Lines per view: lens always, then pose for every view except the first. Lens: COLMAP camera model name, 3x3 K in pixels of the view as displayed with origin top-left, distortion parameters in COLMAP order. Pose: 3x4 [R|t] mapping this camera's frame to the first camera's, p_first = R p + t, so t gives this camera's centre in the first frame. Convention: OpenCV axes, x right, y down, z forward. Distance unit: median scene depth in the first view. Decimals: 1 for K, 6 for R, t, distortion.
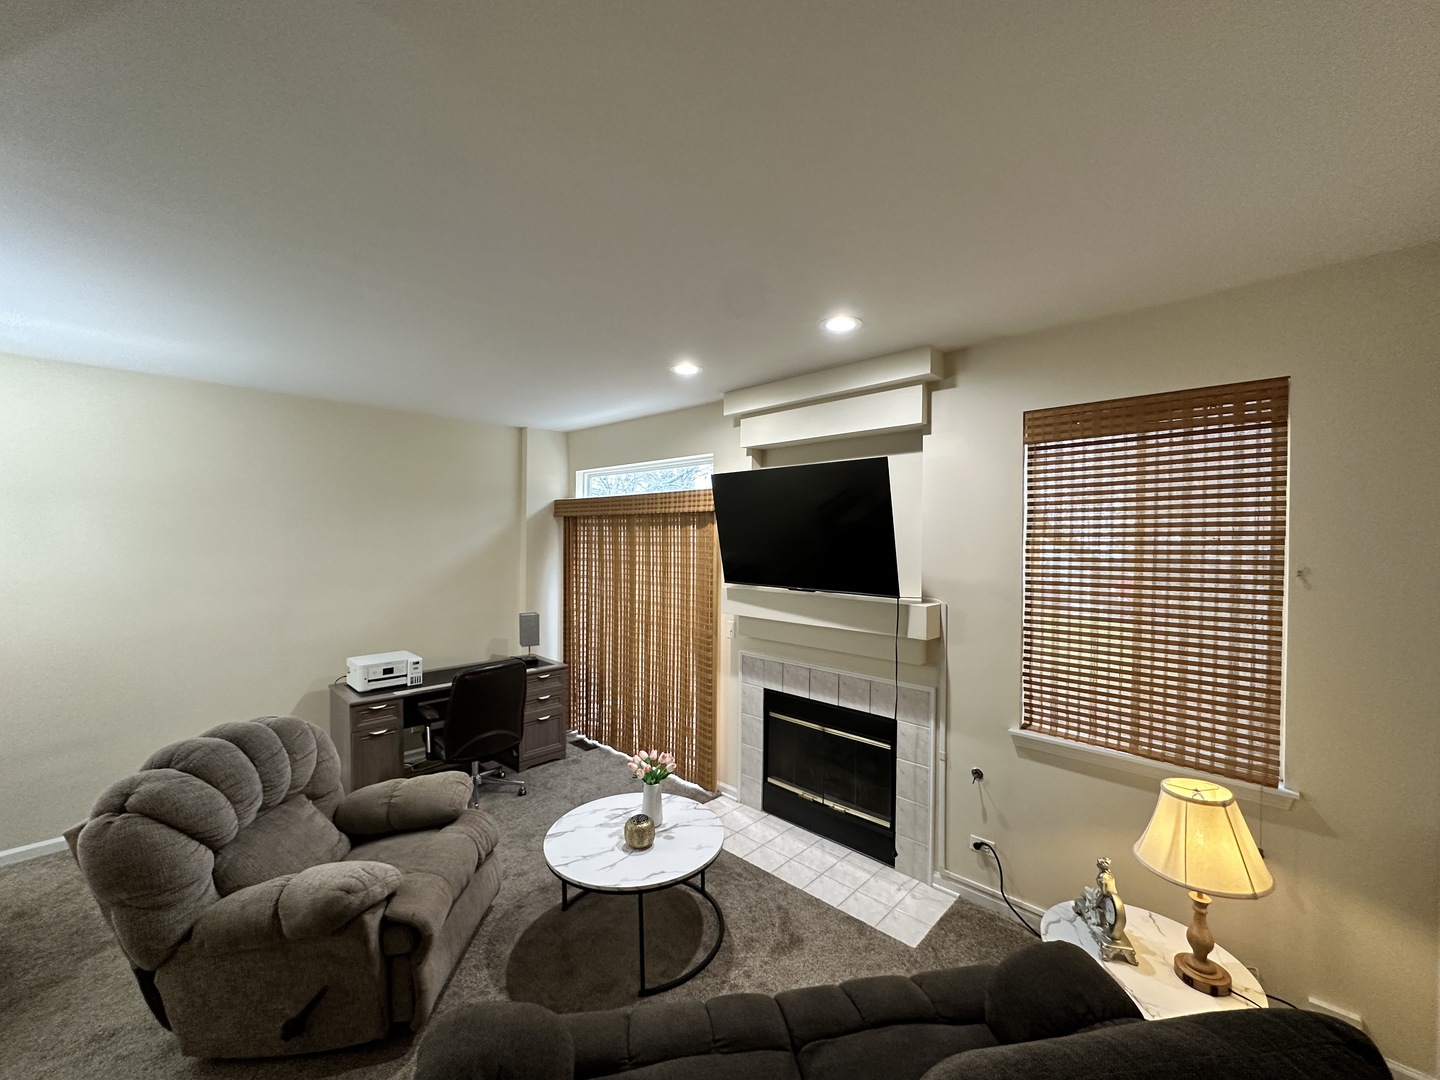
lens RADIAL K [[574.3, 0, 718.7], [0, 574.3, 540.9], [0, 0, 1]] dist [-0.003589, 0.001625]
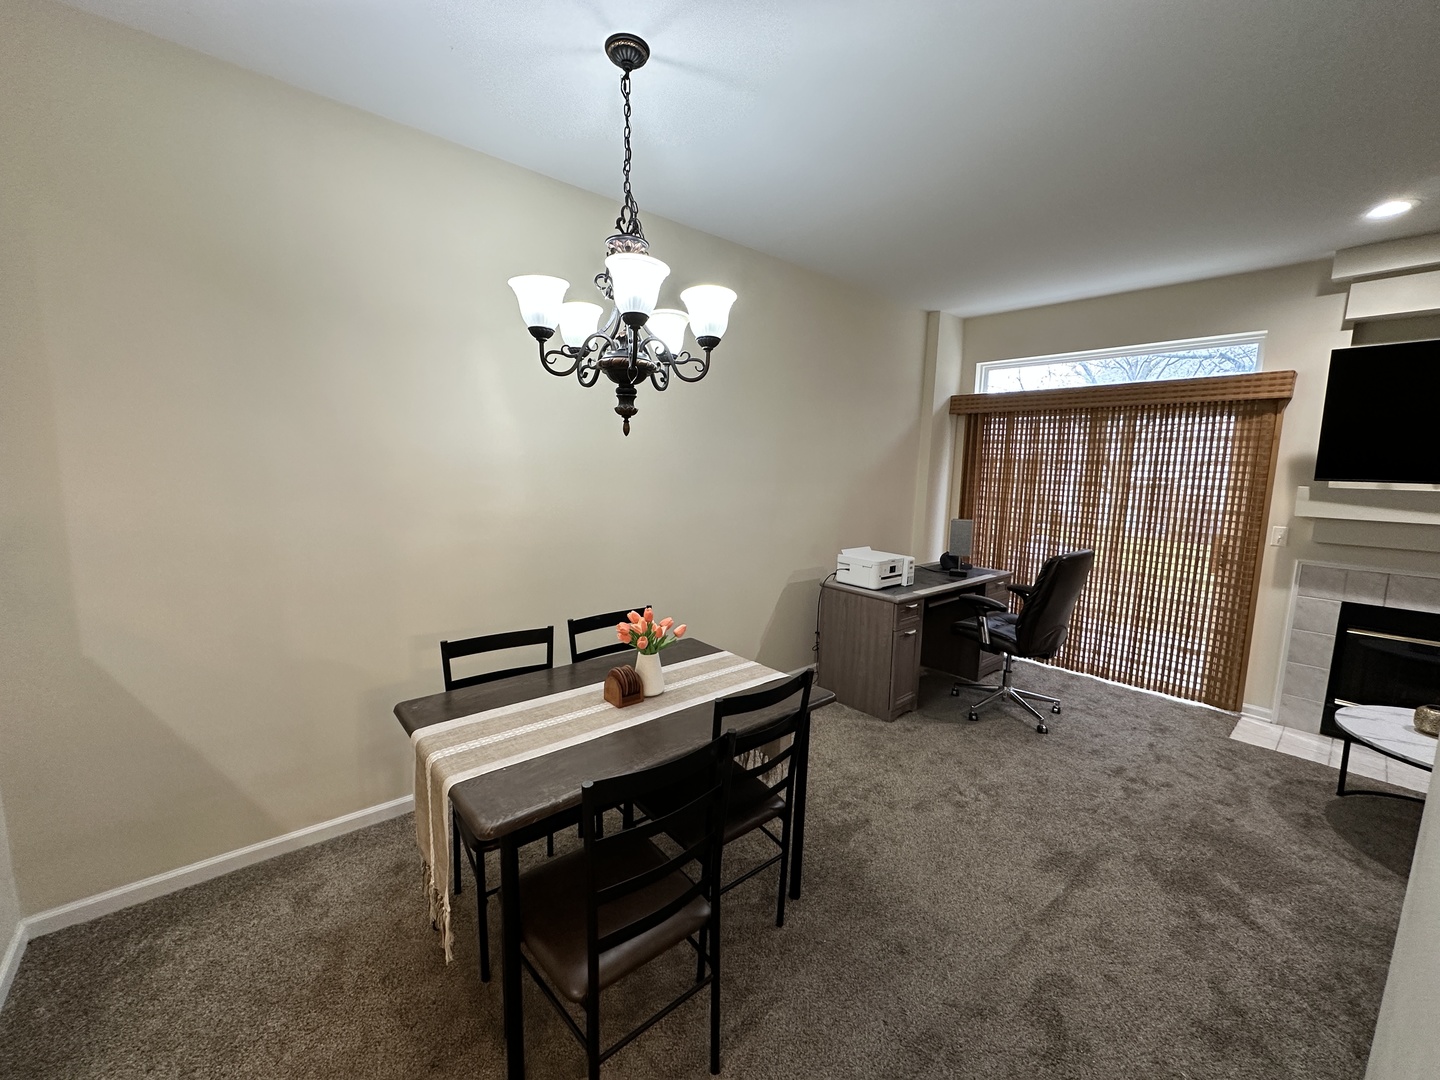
lens RADIAL K [[574.3, 0, 720.9], [0, 574.3, 539.5], [0, 0, 1]] dist [-0.003589, 0.001625]
pose [[0.996199, 0.029374, -0.082009, -0.775682], [-0.018952, 0.991965, 0.125086, 0.066771], [0.085024, -0.123056, 0.988751, 0.057184]]
